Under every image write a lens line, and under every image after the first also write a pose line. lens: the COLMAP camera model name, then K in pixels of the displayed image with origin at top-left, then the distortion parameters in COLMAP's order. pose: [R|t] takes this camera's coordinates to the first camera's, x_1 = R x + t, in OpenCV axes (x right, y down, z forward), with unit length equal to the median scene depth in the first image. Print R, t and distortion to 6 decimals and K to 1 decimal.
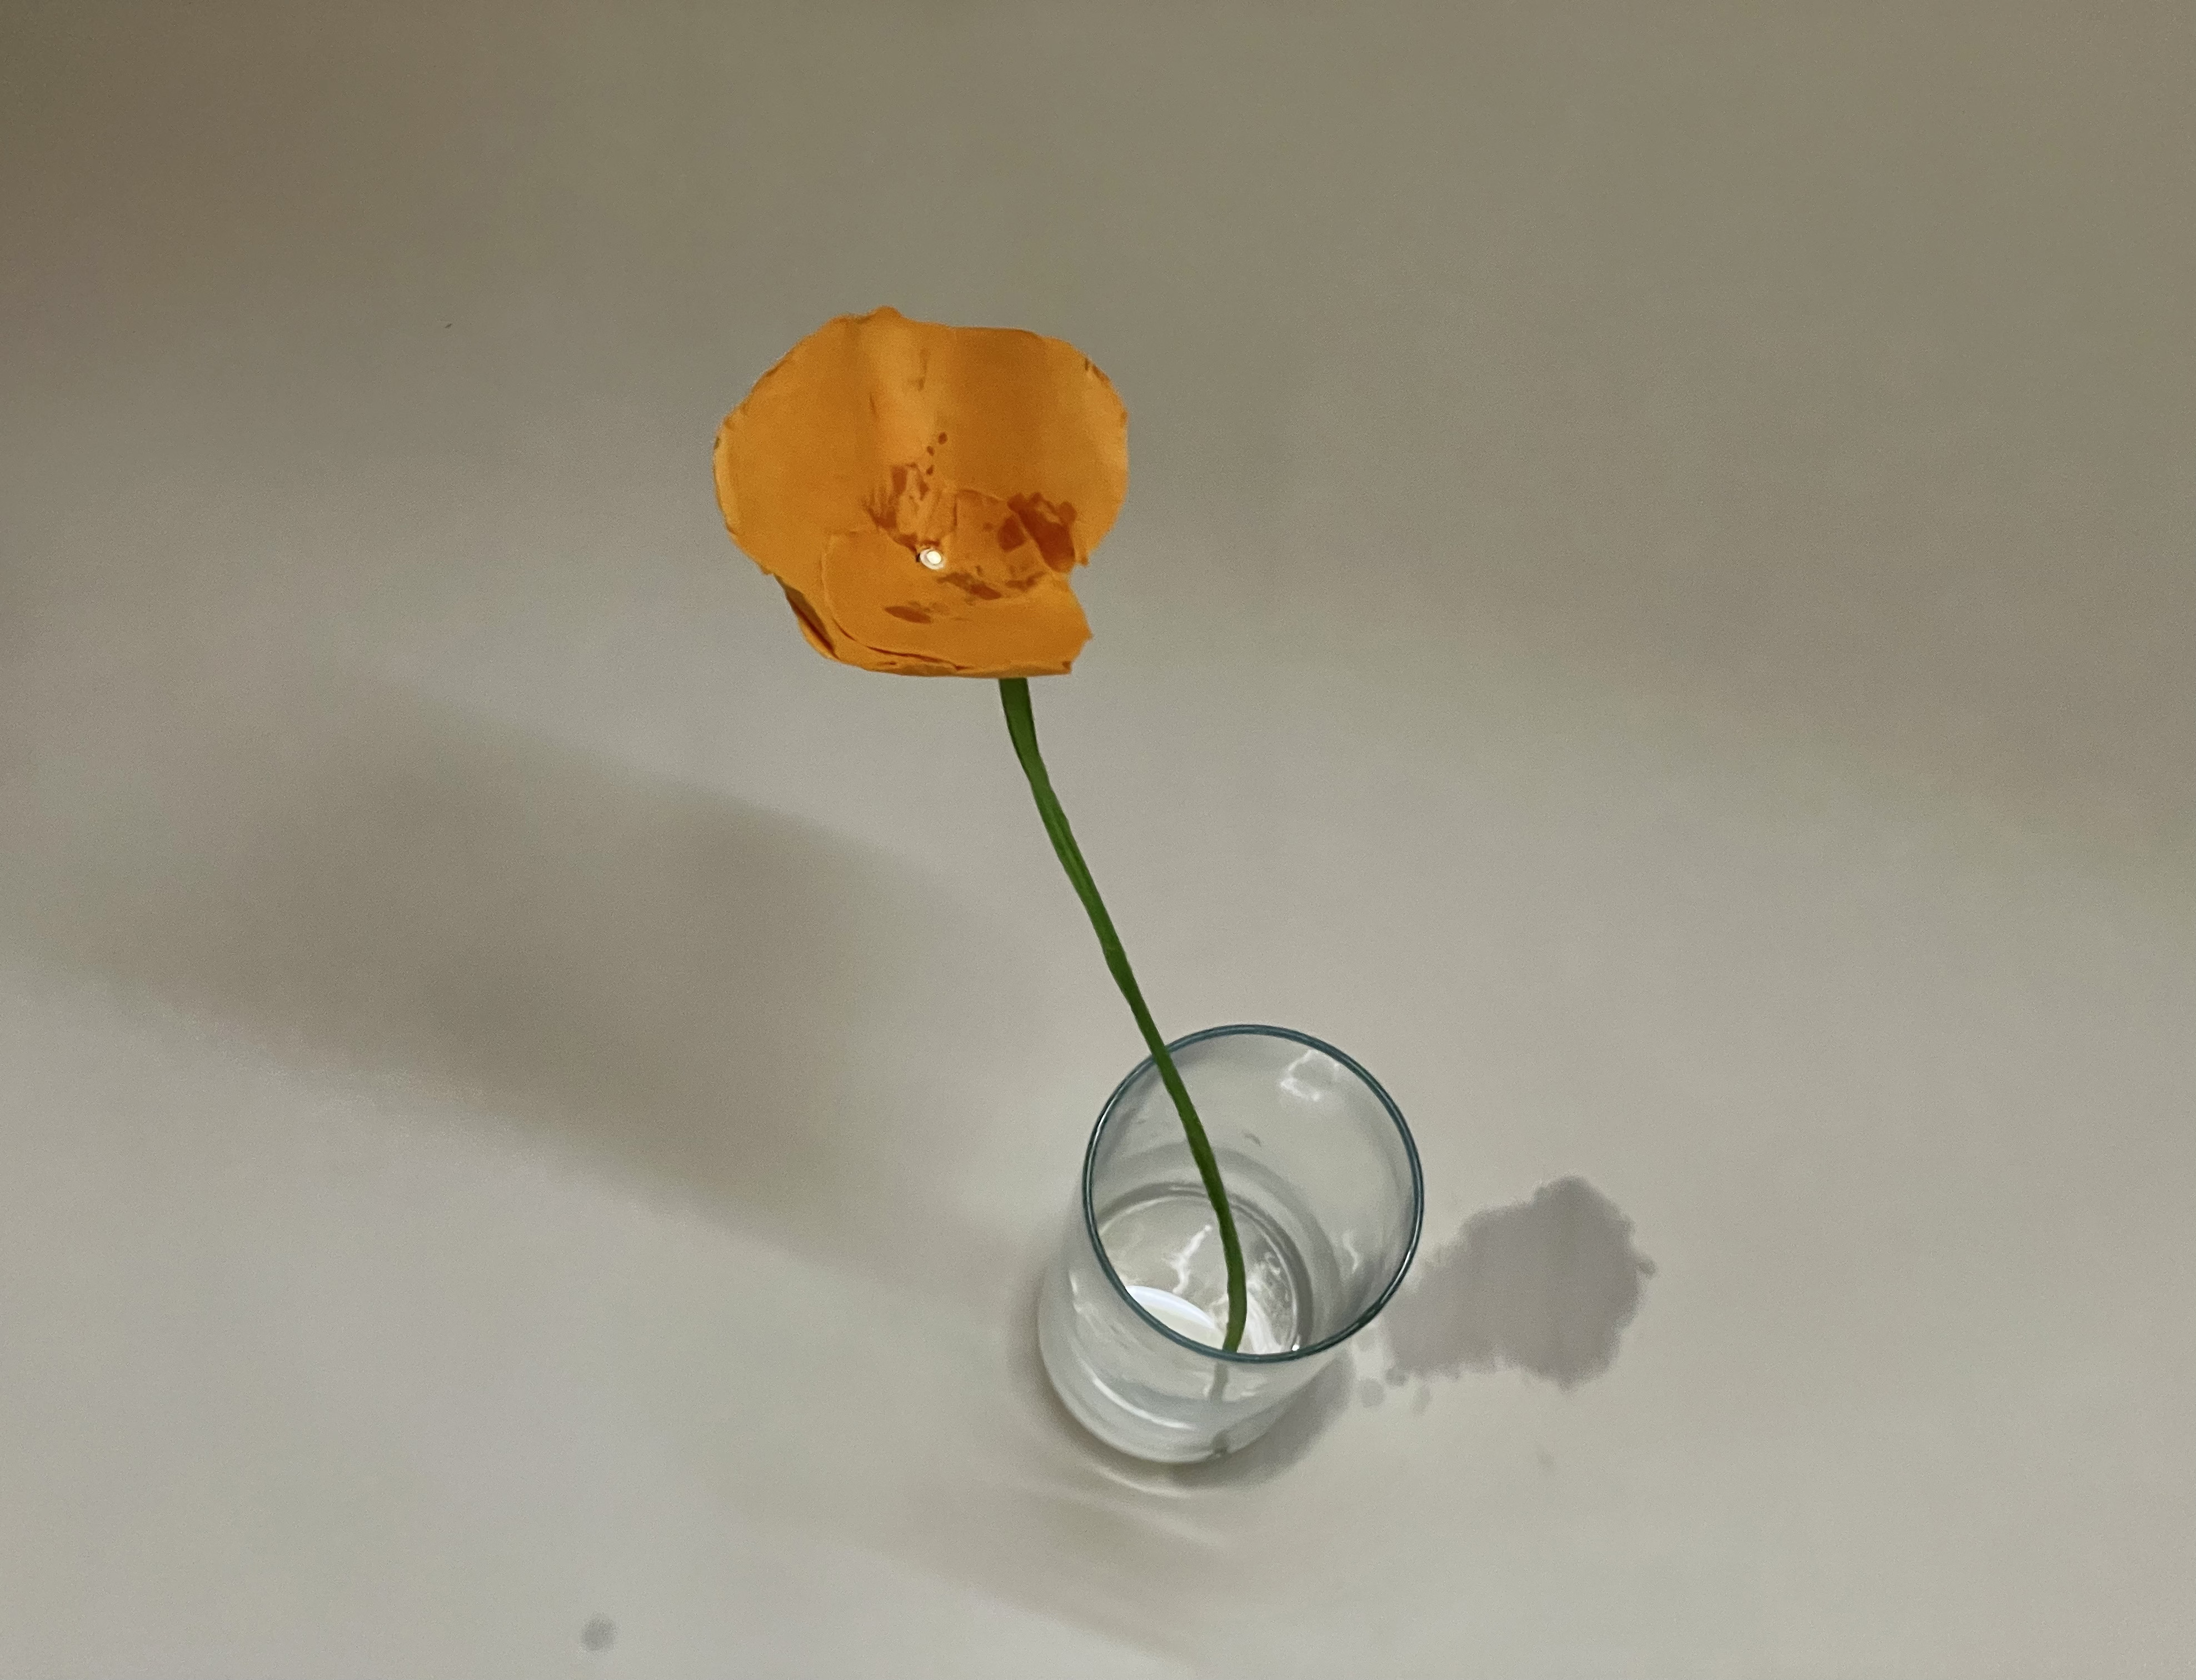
lens RADIAL K [[3097.8, 0, 1098.0], [0, 3097.8, 840.0], [0, 0, 1]] dist [-0.002077, 0.000132]
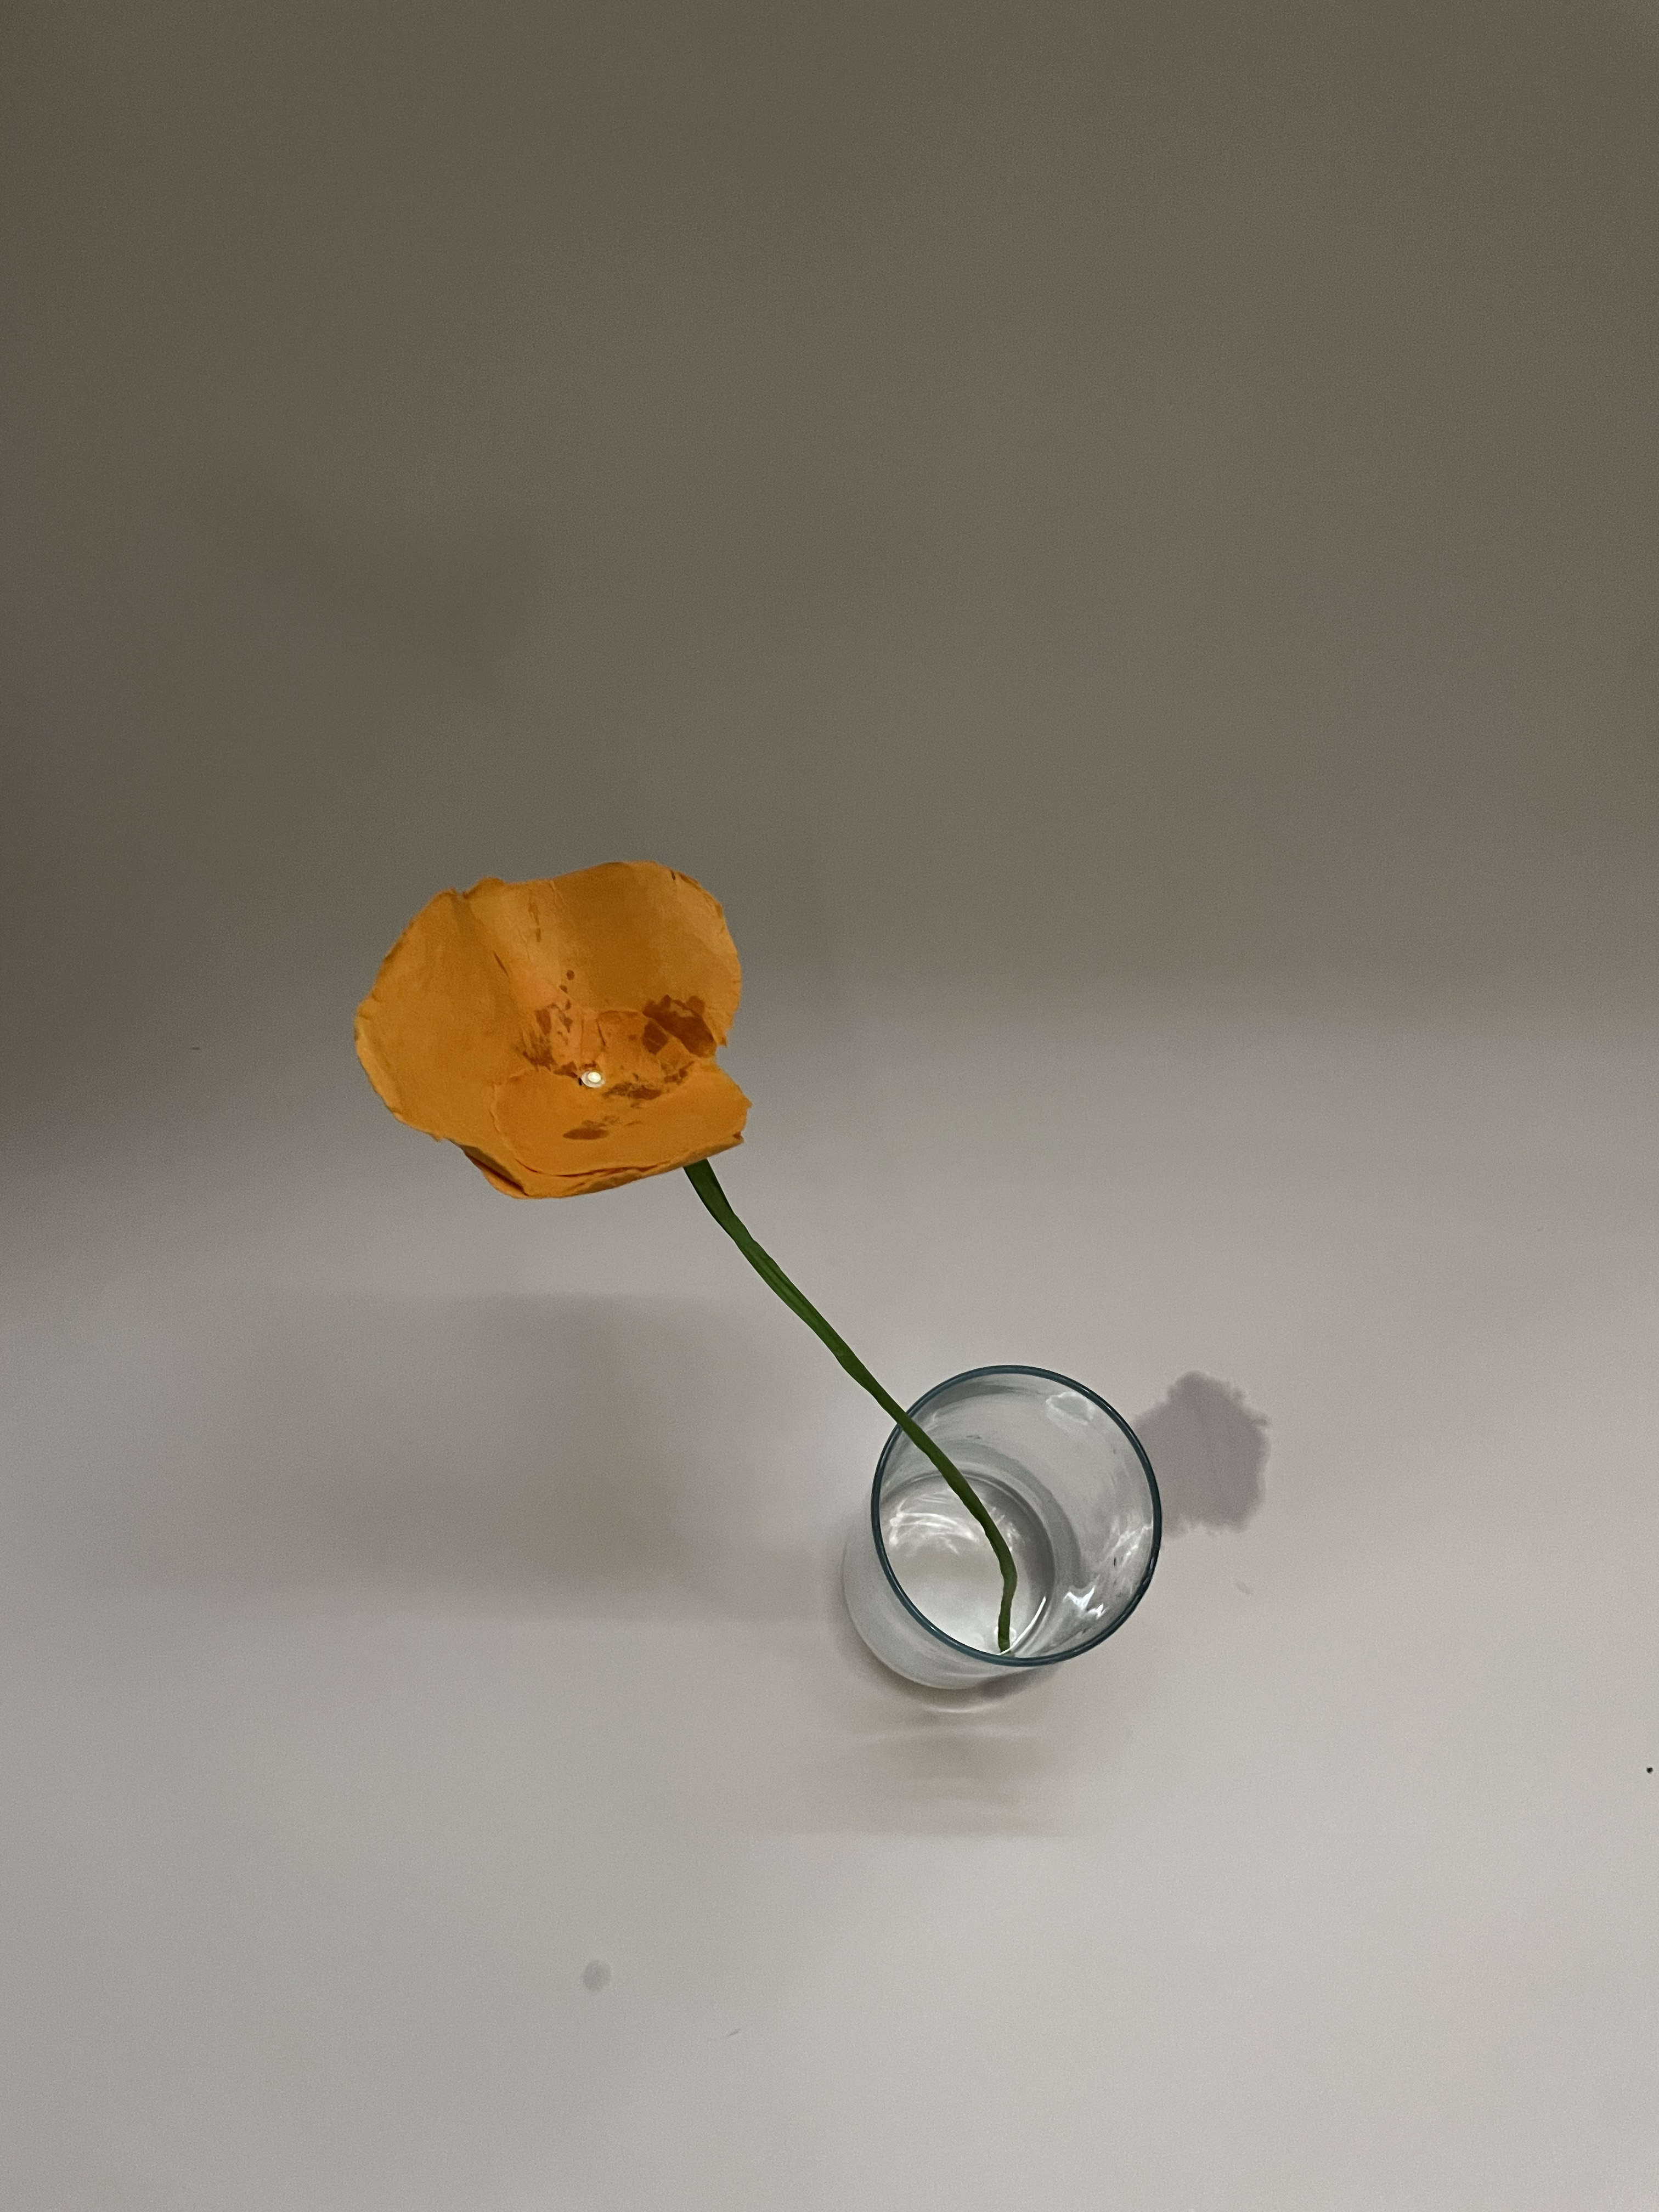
lens RADIAL K [[1585.7, 0, 842.8], [0, 1585.7, 1110.5], [0, 0, 1]] dist [0.037594, -0.002108]
pose [[0.952856, -0.294873, 0.071521, -0.011701], [0.297635, 0.954163, -0.031414, -0.034964], [-0.058980, 0.051220, 0.996944, 0.421813]]
